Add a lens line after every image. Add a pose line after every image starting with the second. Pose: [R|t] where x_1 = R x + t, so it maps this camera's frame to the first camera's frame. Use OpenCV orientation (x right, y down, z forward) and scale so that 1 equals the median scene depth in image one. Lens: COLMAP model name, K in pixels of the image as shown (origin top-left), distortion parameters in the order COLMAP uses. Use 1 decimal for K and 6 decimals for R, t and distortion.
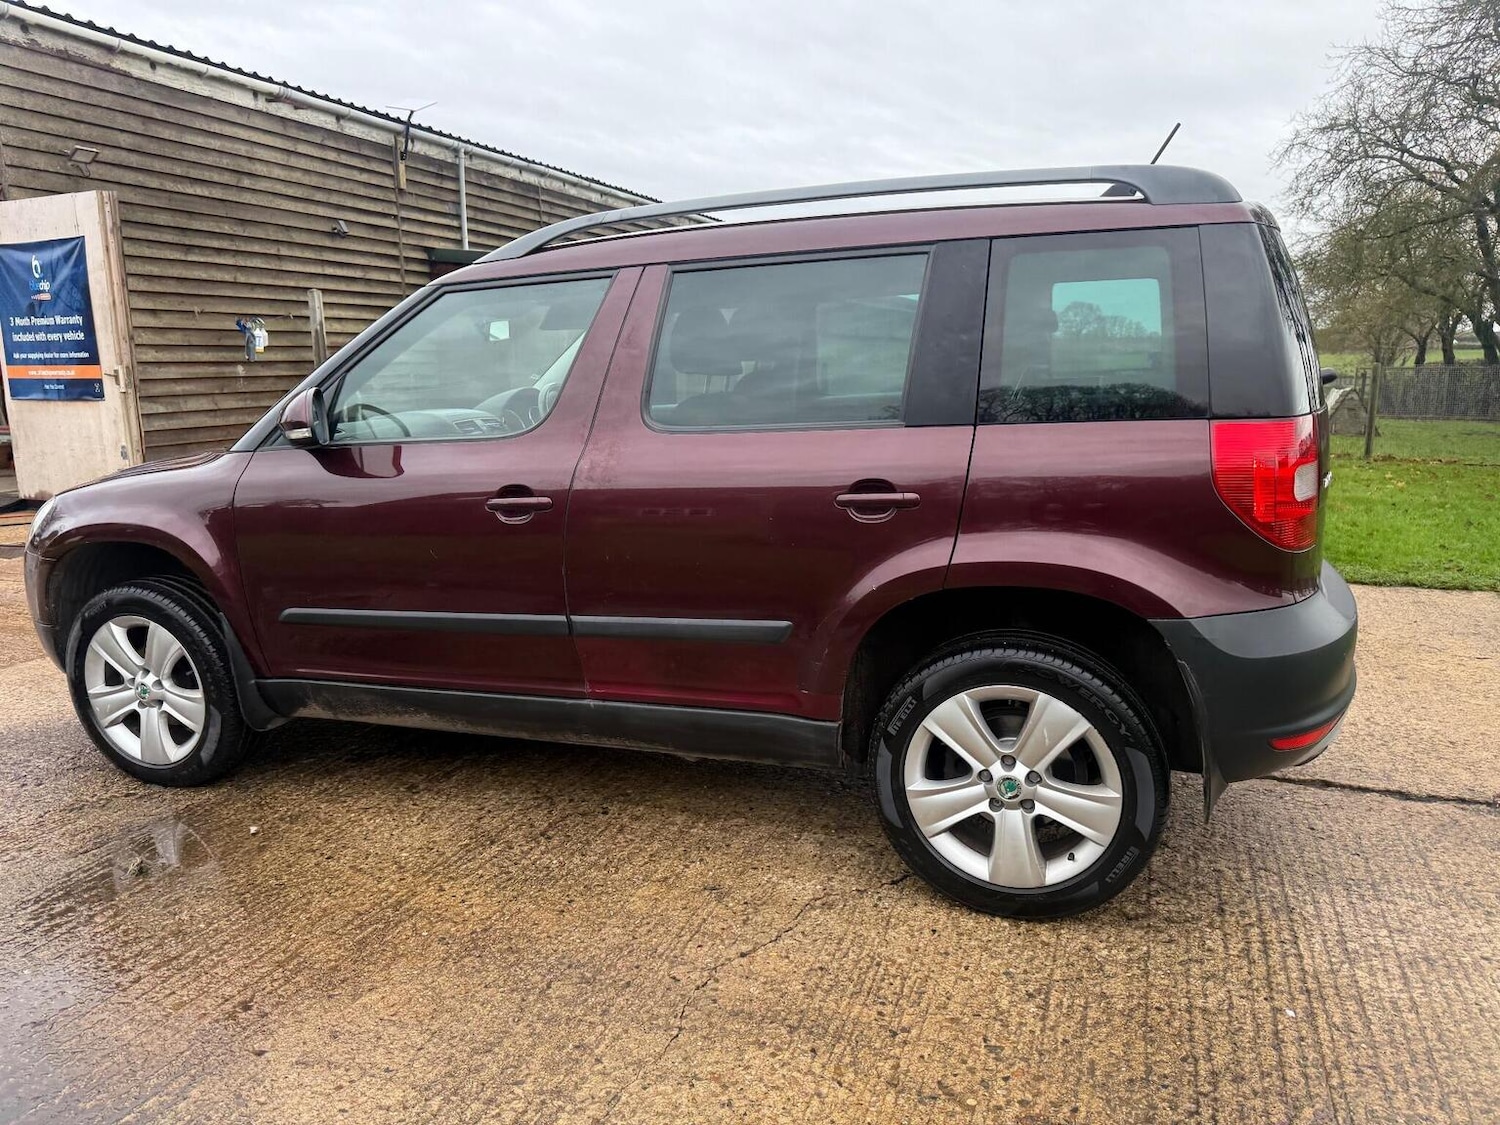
lens RADIAL K [[1064.9, 0, 751.2], [0, 1064.9, 557.0], [0, 0, 1]] dist [0.011887, -0.011358]
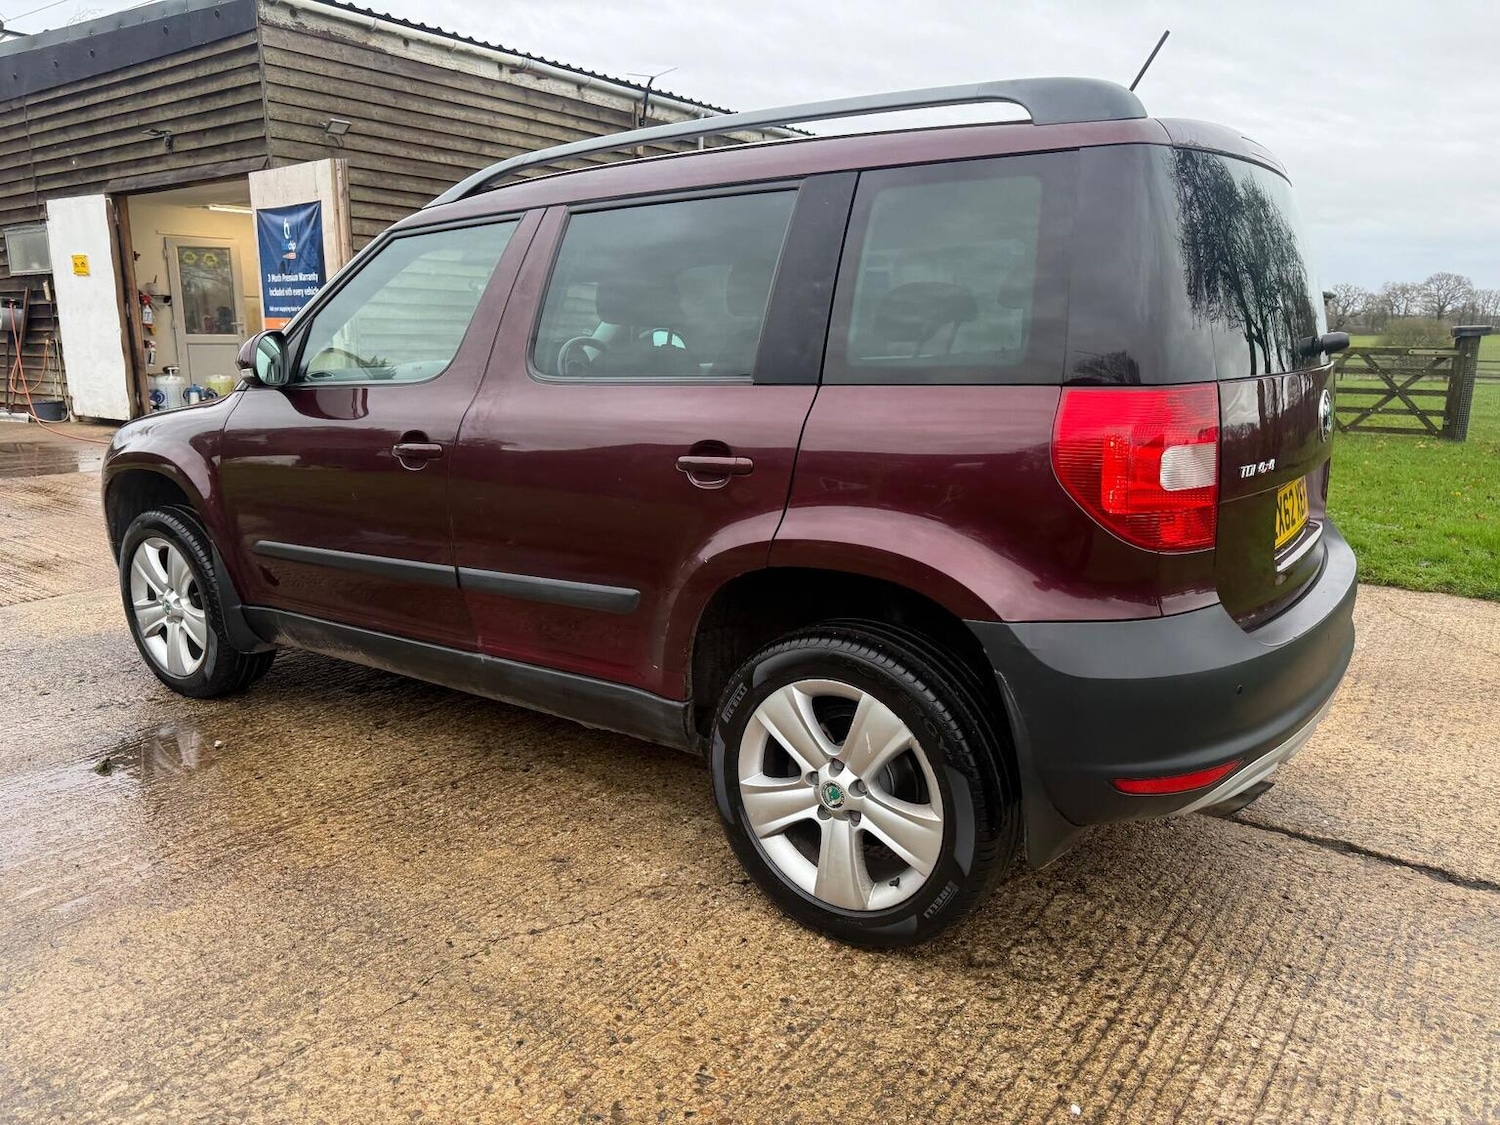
lens RADIAL K [[1066.5, 0, 751.4], [0, 1066.5, 556.3], [0, 0, 1]] dist [0.026339, -0.030561]
pose [[0.963594, 0.075422, -0.256513, 0.305546], [-0.068747, 0.997023, 0.034905, -0.006859], [0.258382, -0.016000, 0.965910, 0.098763]]
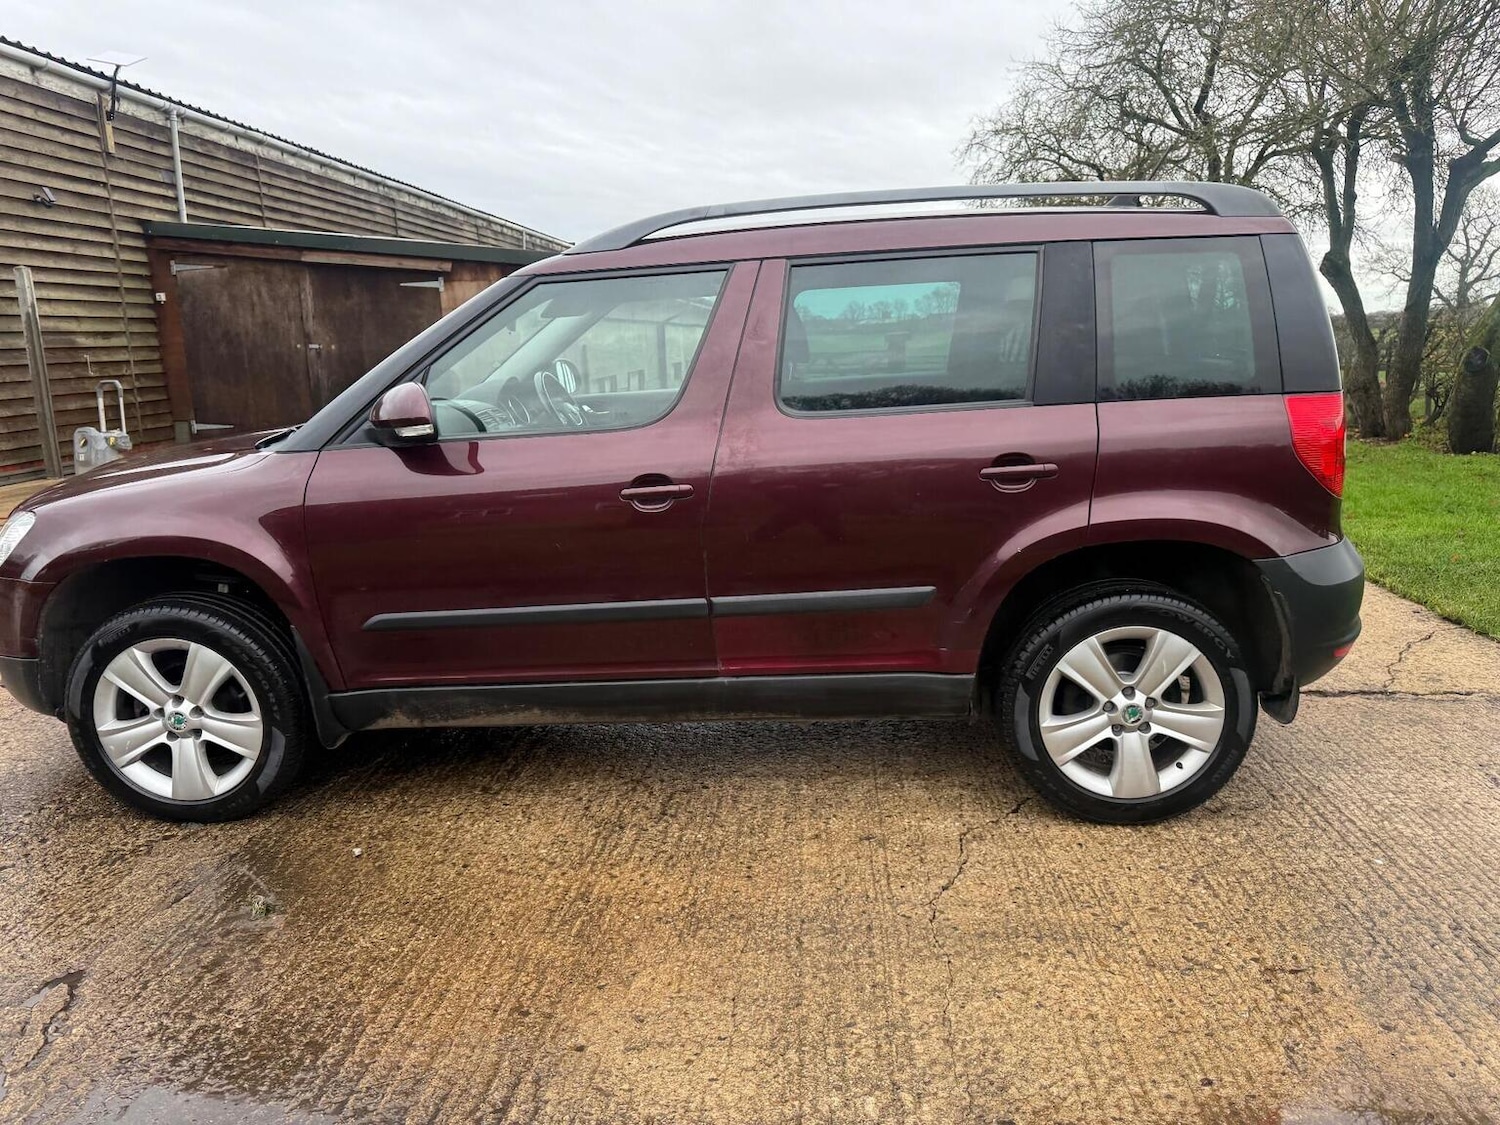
lens RADIAL K [[1059.7, 0, 751.5], [0, 1059.7, 553.4], [0, 0, 1]] dist [0.024924, -0.031048]
pose [[0.957258, -0.063589, 0.282160, -0.372603], [0.059535, 0.997963, 0.022928, -0.008142], [-0.283043, -0.005149, 0.959093, 0.000195]]
